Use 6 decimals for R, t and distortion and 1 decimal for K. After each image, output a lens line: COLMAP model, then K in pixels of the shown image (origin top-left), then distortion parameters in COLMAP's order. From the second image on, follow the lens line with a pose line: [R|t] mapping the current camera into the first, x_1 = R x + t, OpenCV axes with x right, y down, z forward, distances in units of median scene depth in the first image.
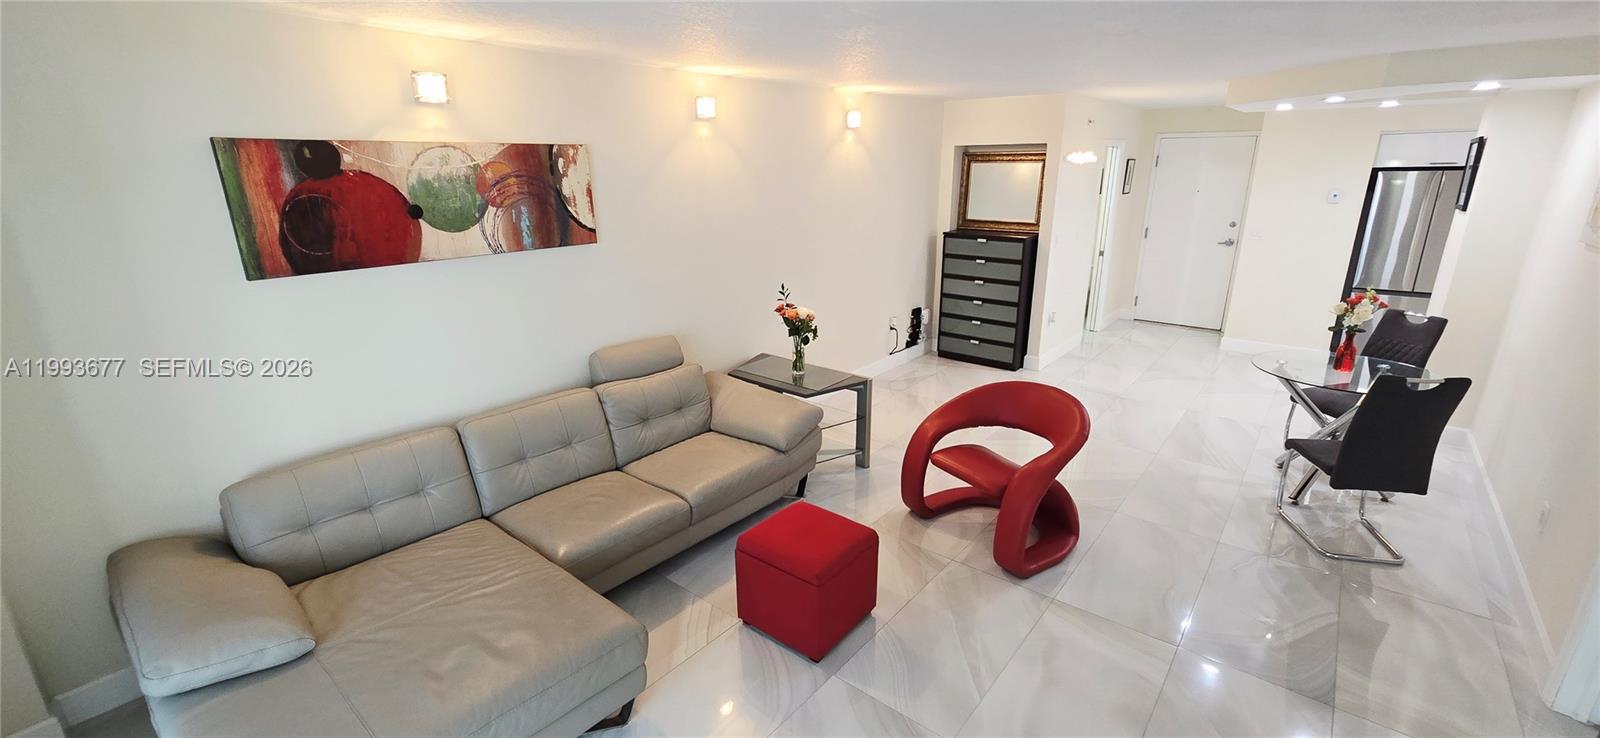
lens RADIAL K [[659.5, 0, 793.5], [0, 659.5, 370.1], [0, 0, 1]] dist [-0.003616, -0.000419]
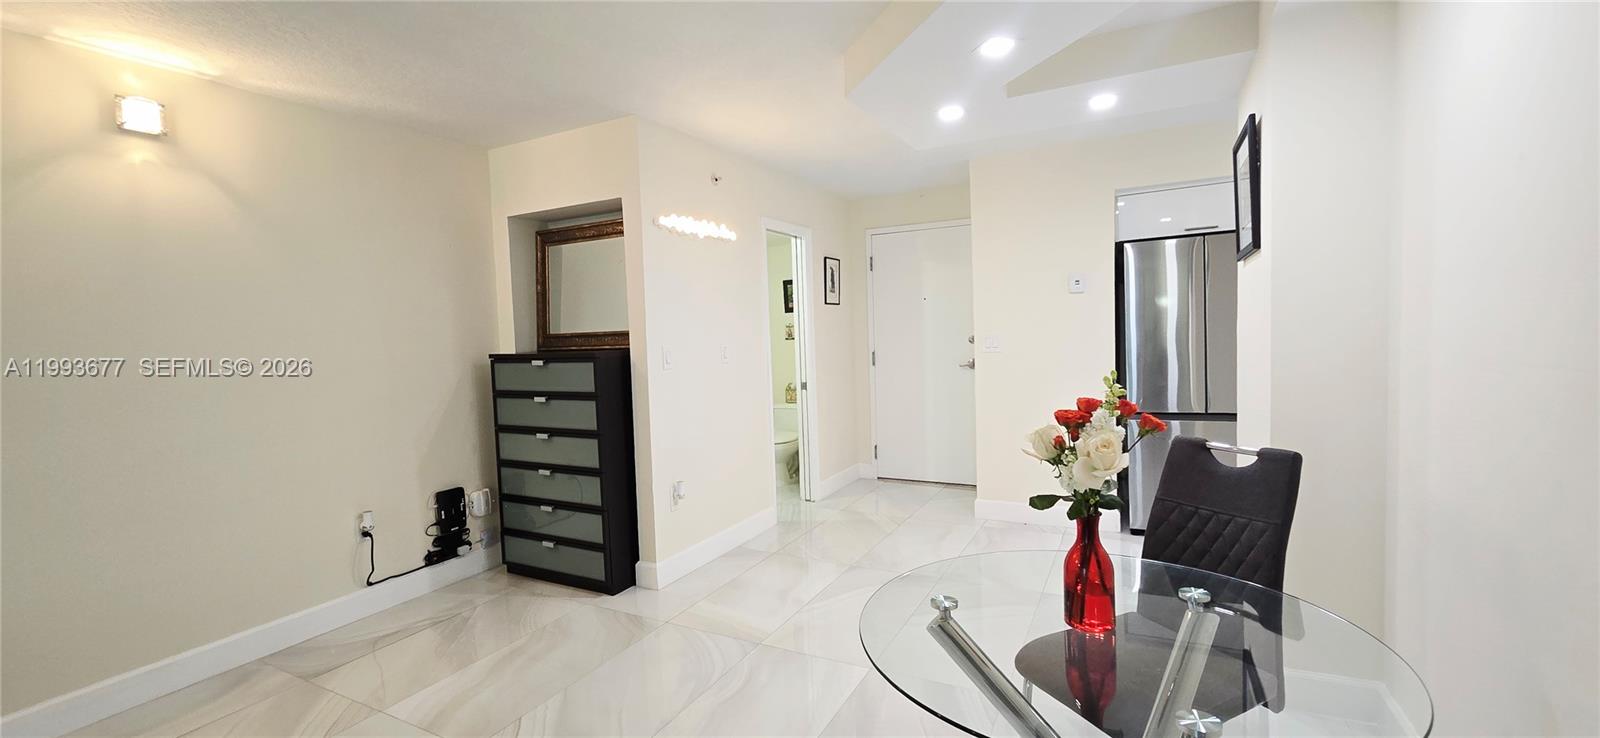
lens RADIAL K [[659.5, 0, 793.5], [0, 659.5, 370.1], [0, 0, 1]] dist [-0.003616, -0.000419]
pose [[0.978682, -0.035508, 0.202289, 0.367969], [0.084573, 0.967233, -0.239390, -0.034229], [-0.187161, 0.251395, 0.949617, 0.400064]]
